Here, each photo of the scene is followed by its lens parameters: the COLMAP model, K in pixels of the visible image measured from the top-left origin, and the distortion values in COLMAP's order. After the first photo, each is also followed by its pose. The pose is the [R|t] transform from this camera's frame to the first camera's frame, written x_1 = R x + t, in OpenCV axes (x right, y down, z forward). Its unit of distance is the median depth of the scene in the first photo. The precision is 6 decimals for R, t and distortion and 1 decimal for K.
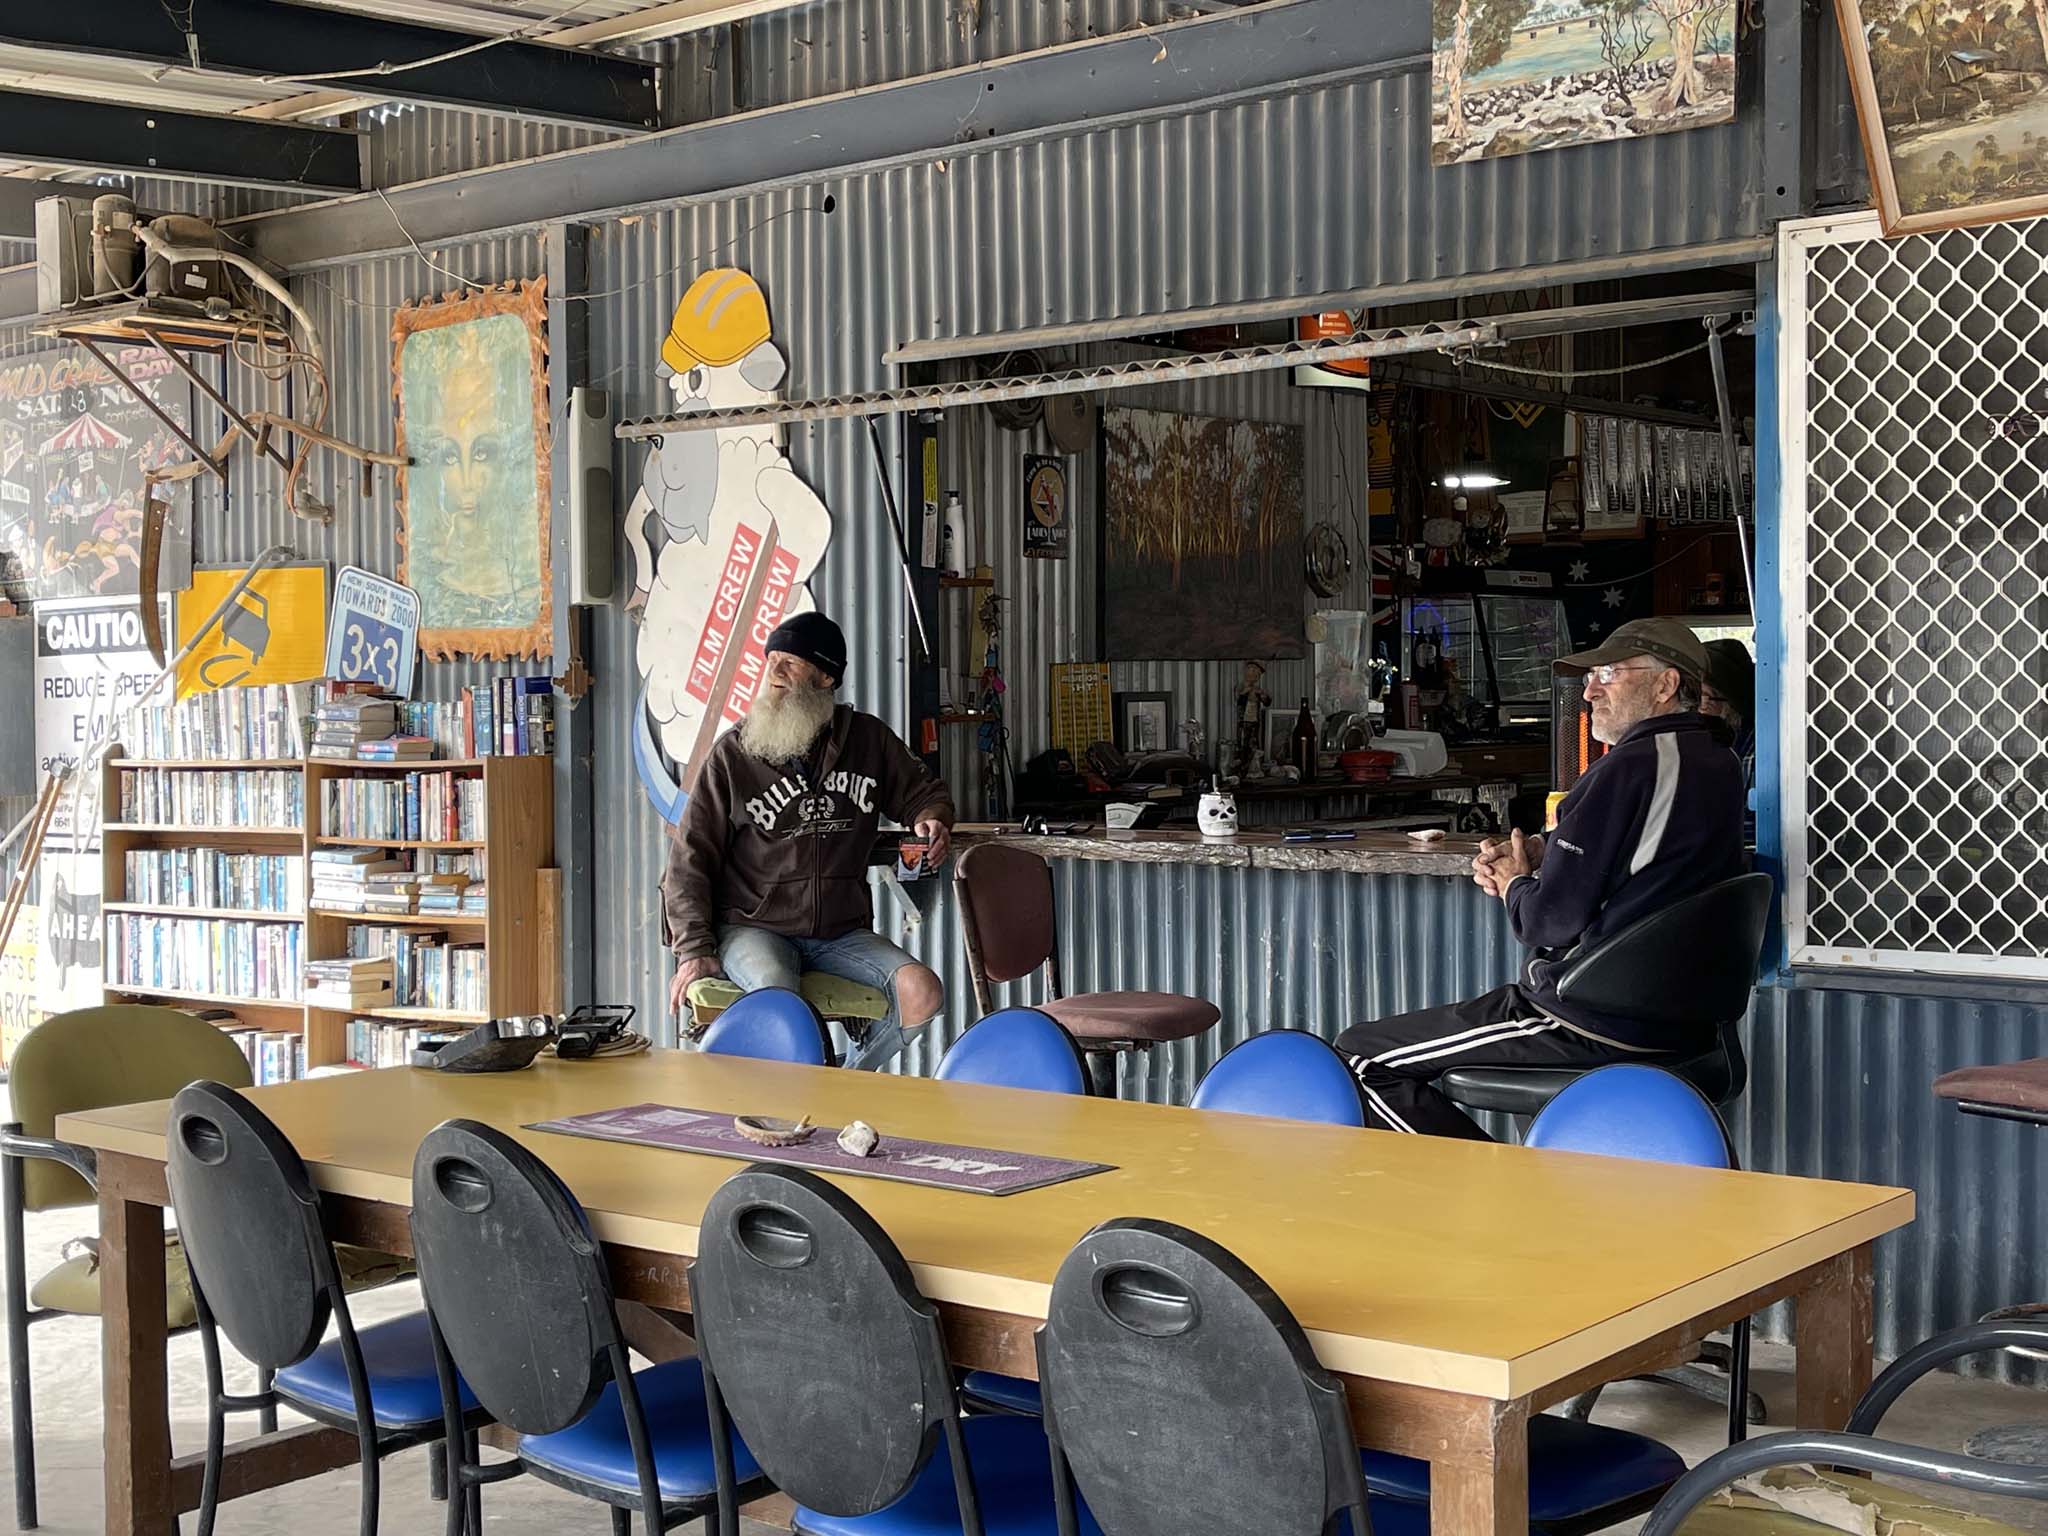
lens RADIAL K [[2627.3, 0, 1023.8], [0, 2627.3, 767.5], [0, 0, 1]] dist [0.038442, 0.000000]
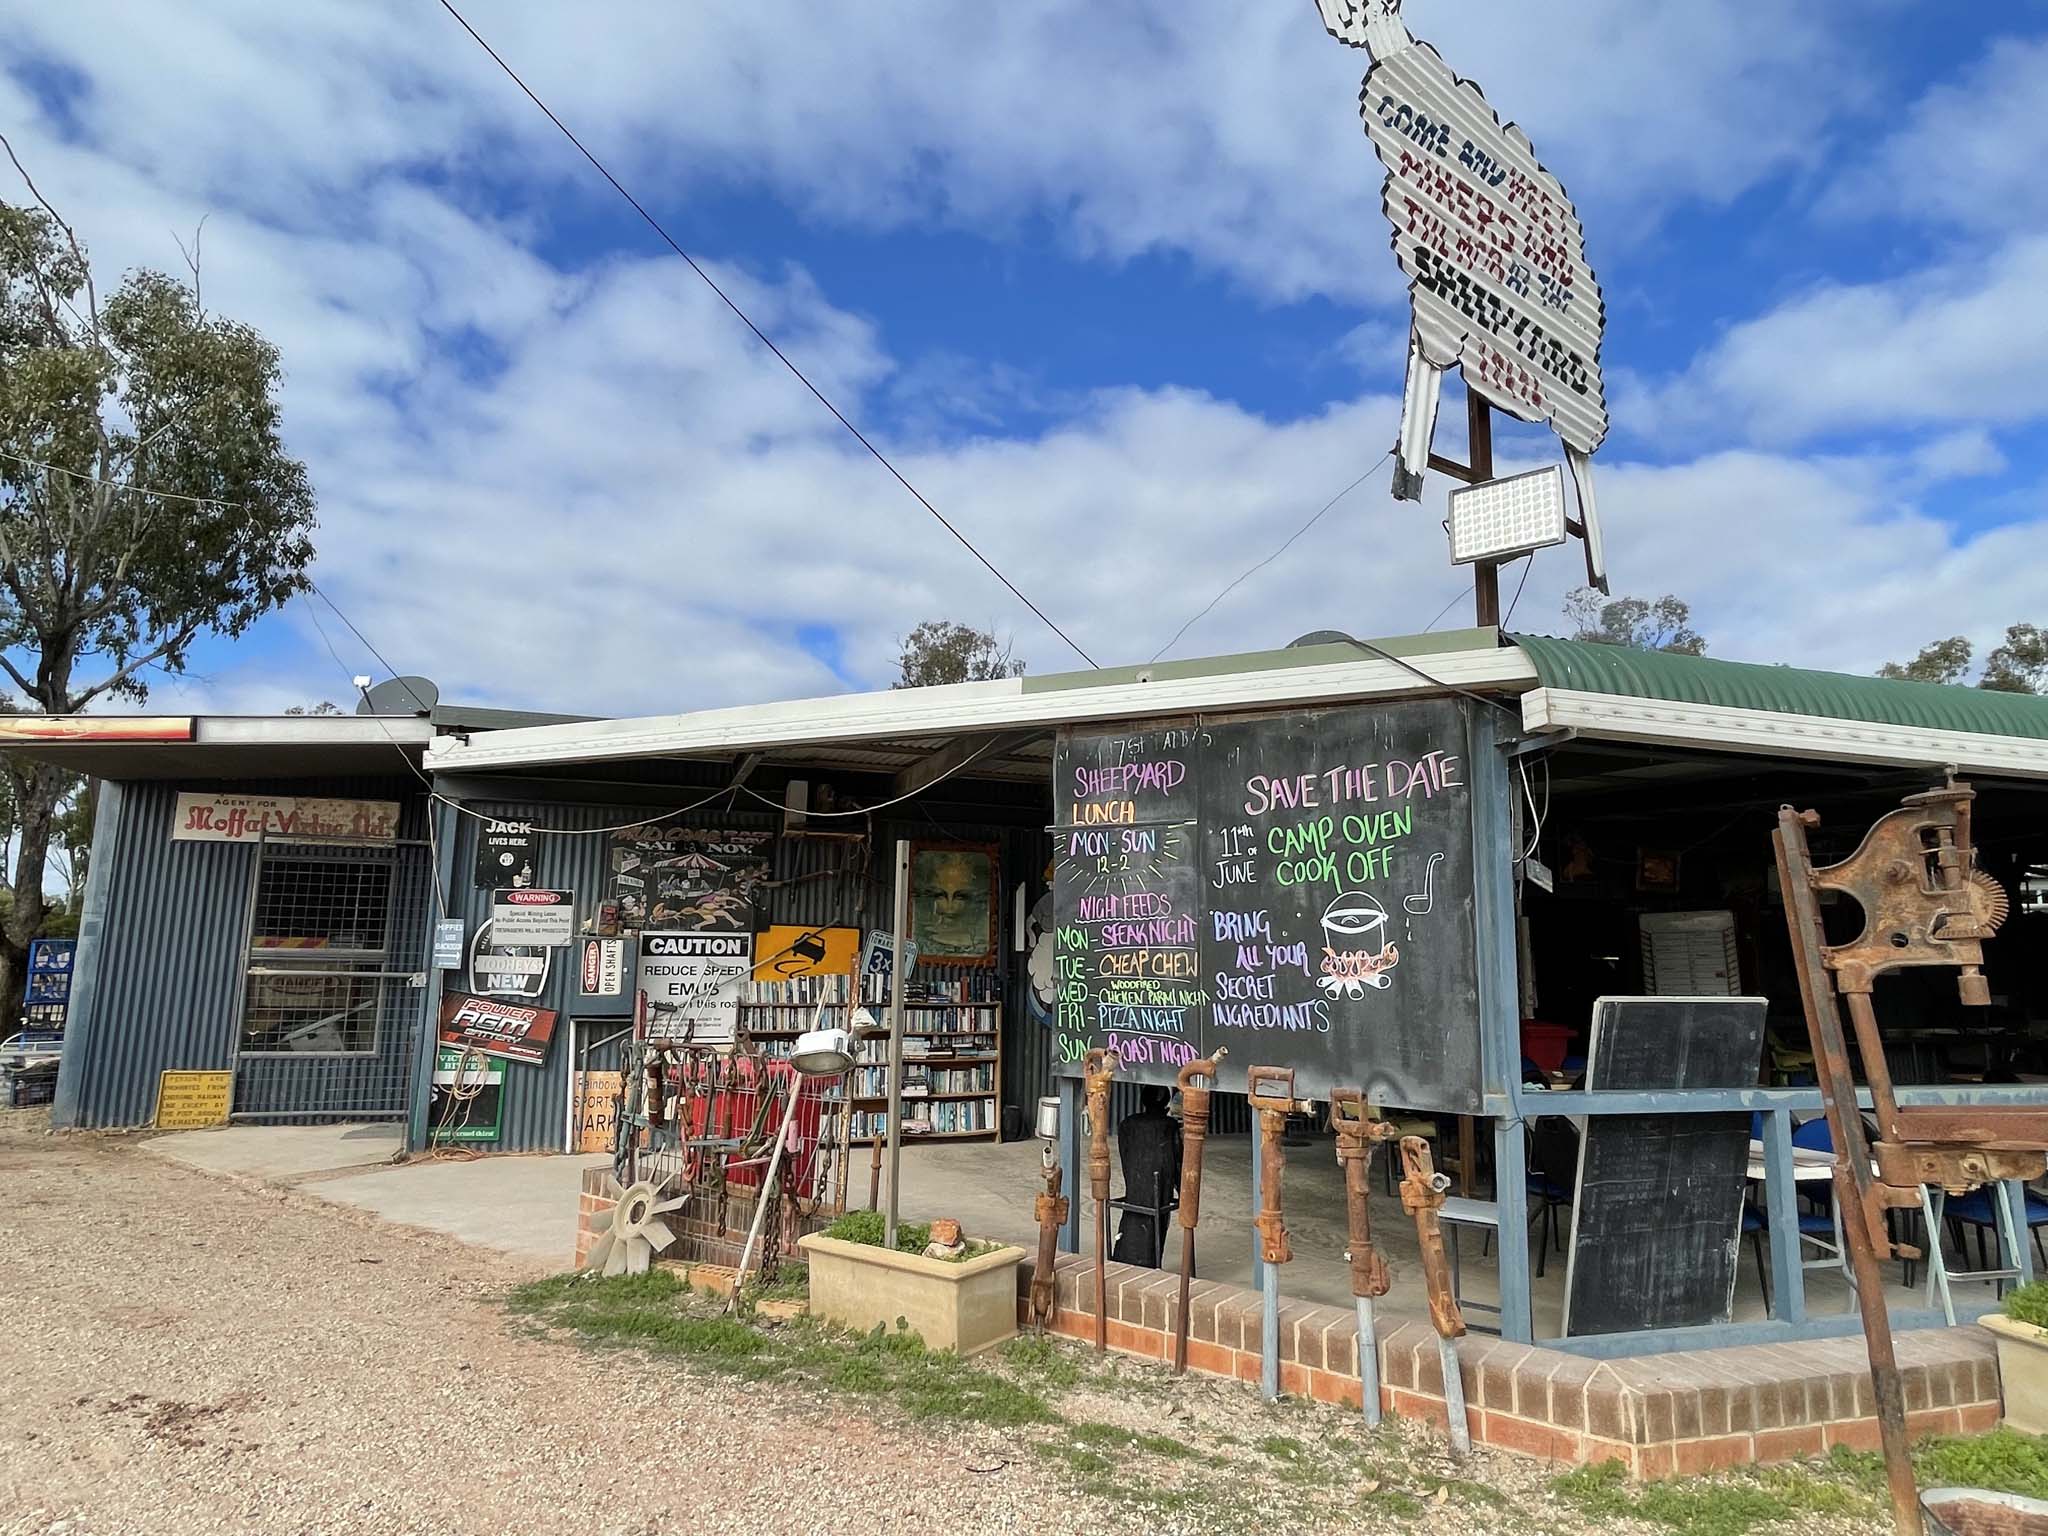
lens RADIAL K [[1137.5, 0, 1023.7], [0, 1137.5, 770.3], [0, 0, 1]] dist [-0.006086, -0.000656]
pose [[0.560979, 0.160162, 0.812189, -1.160069], [0.002088, 0.980829, -0.194859, -0.009186], [-0.827828, 0.111007, 0.549890, 0.216237]]
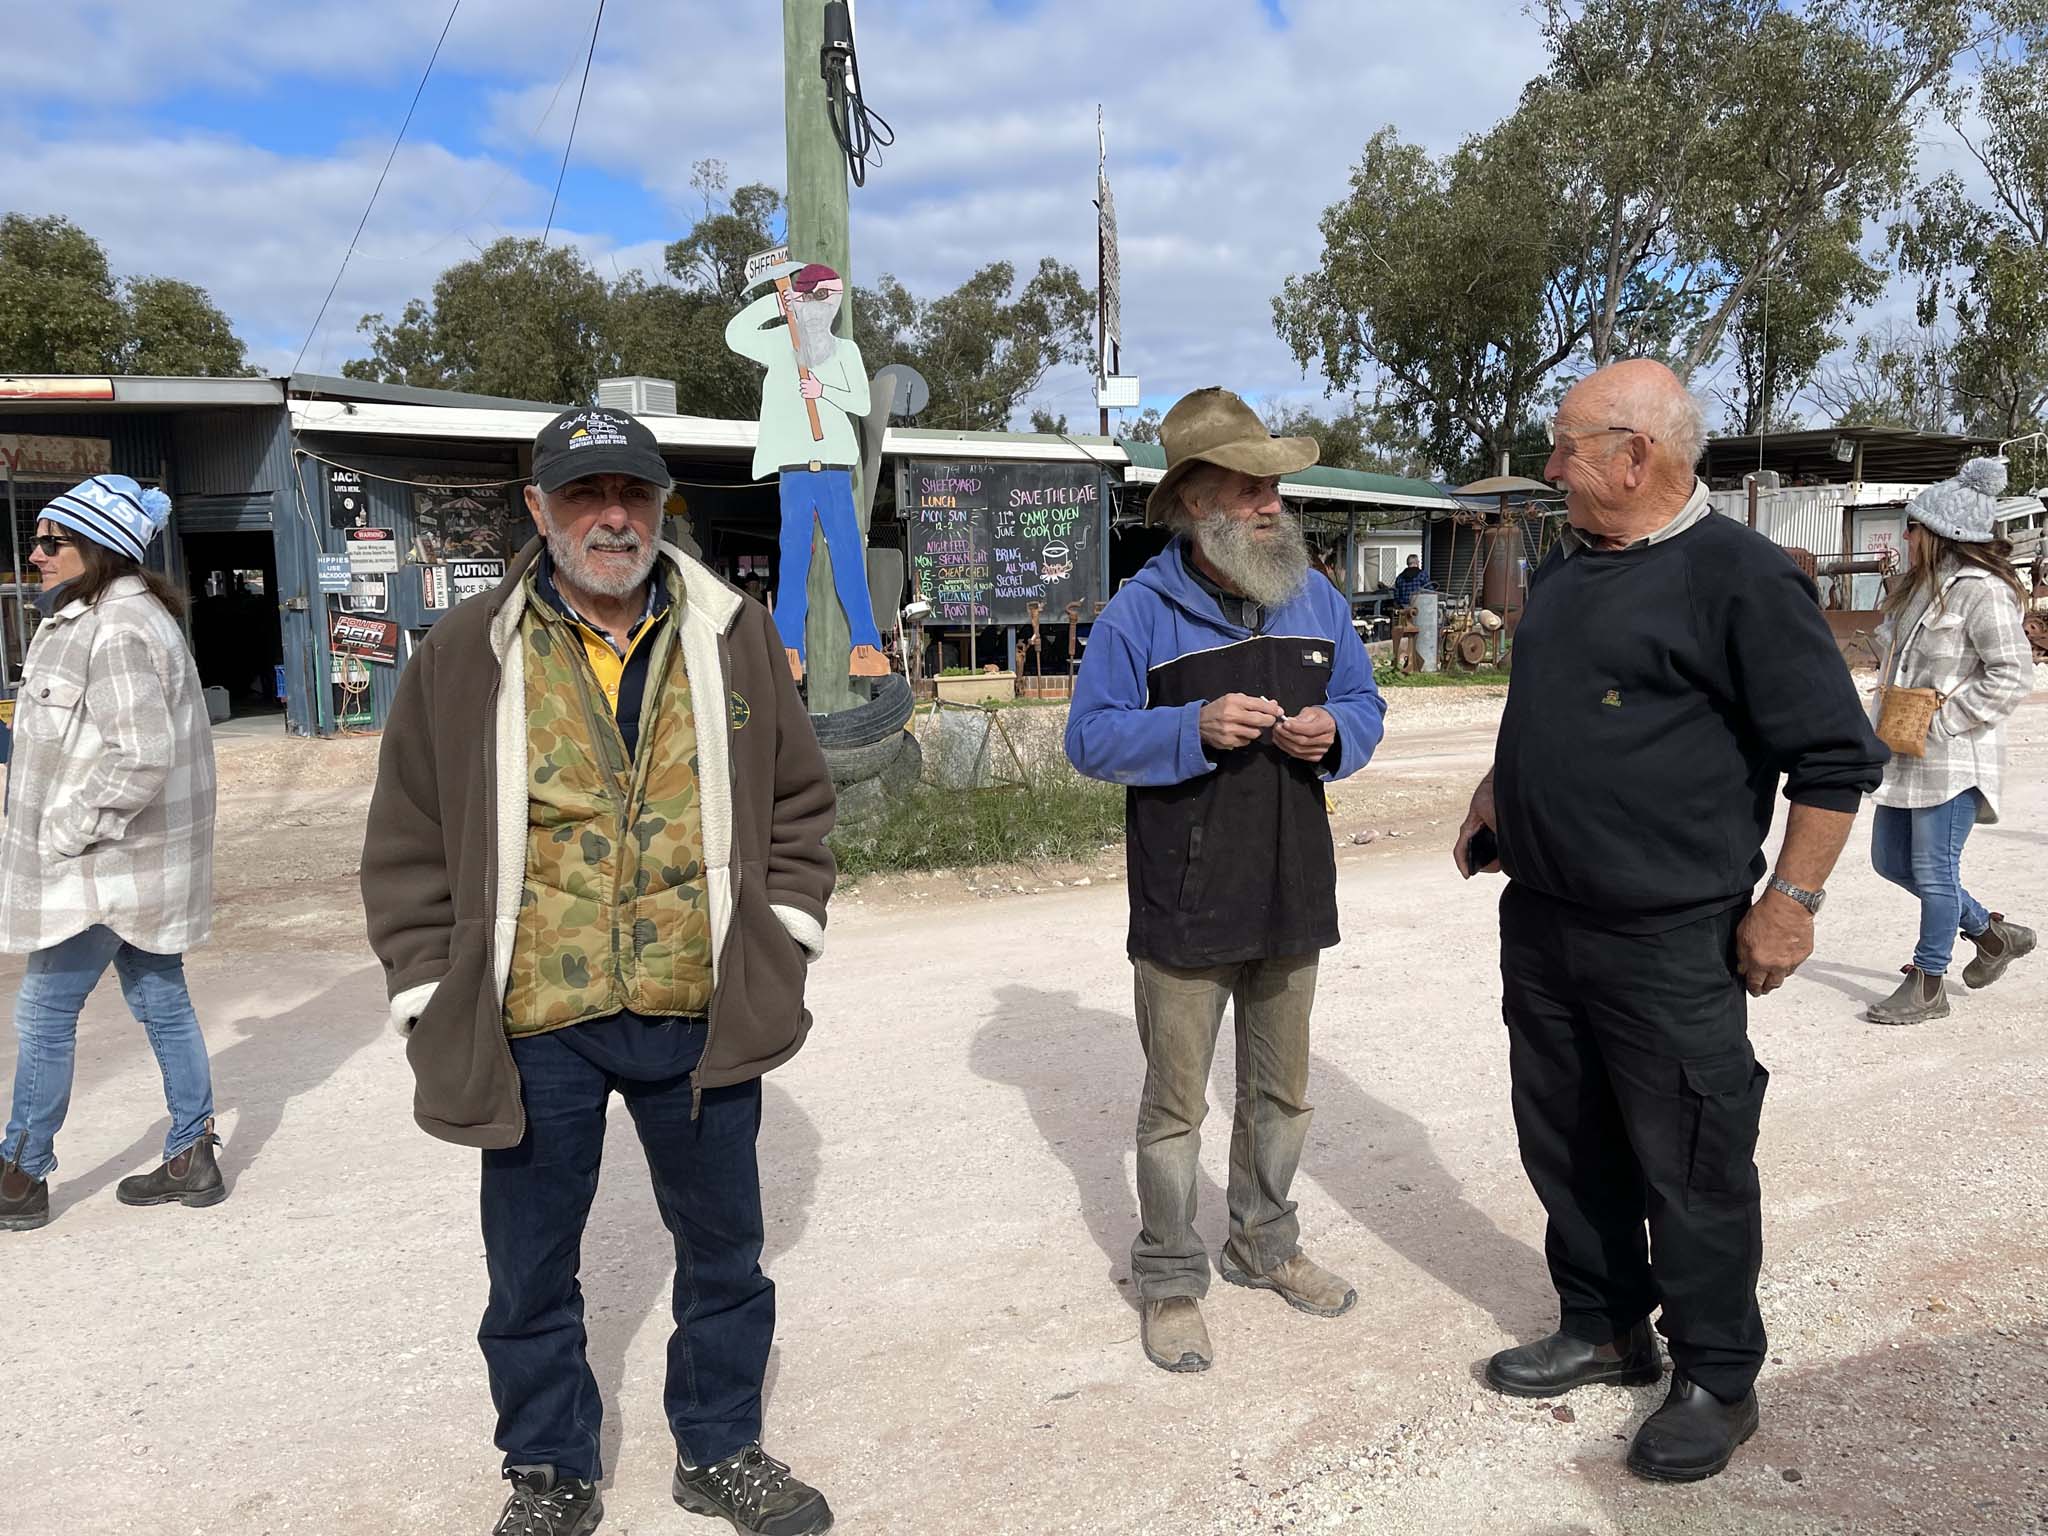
lens RADIAL K [[1633.9, 0, 1026.9], [0, 1633.9, 768.1], [0, 0, 1]] dist [0.005383, -0.007616]
pose [[-0.182343, -0.104417, 0.977675, -2.612593], [0.046134, 0.992341, 0.114587, -0.013787], [-0.982152, 0.065998, -0.176130, 0.815554]]
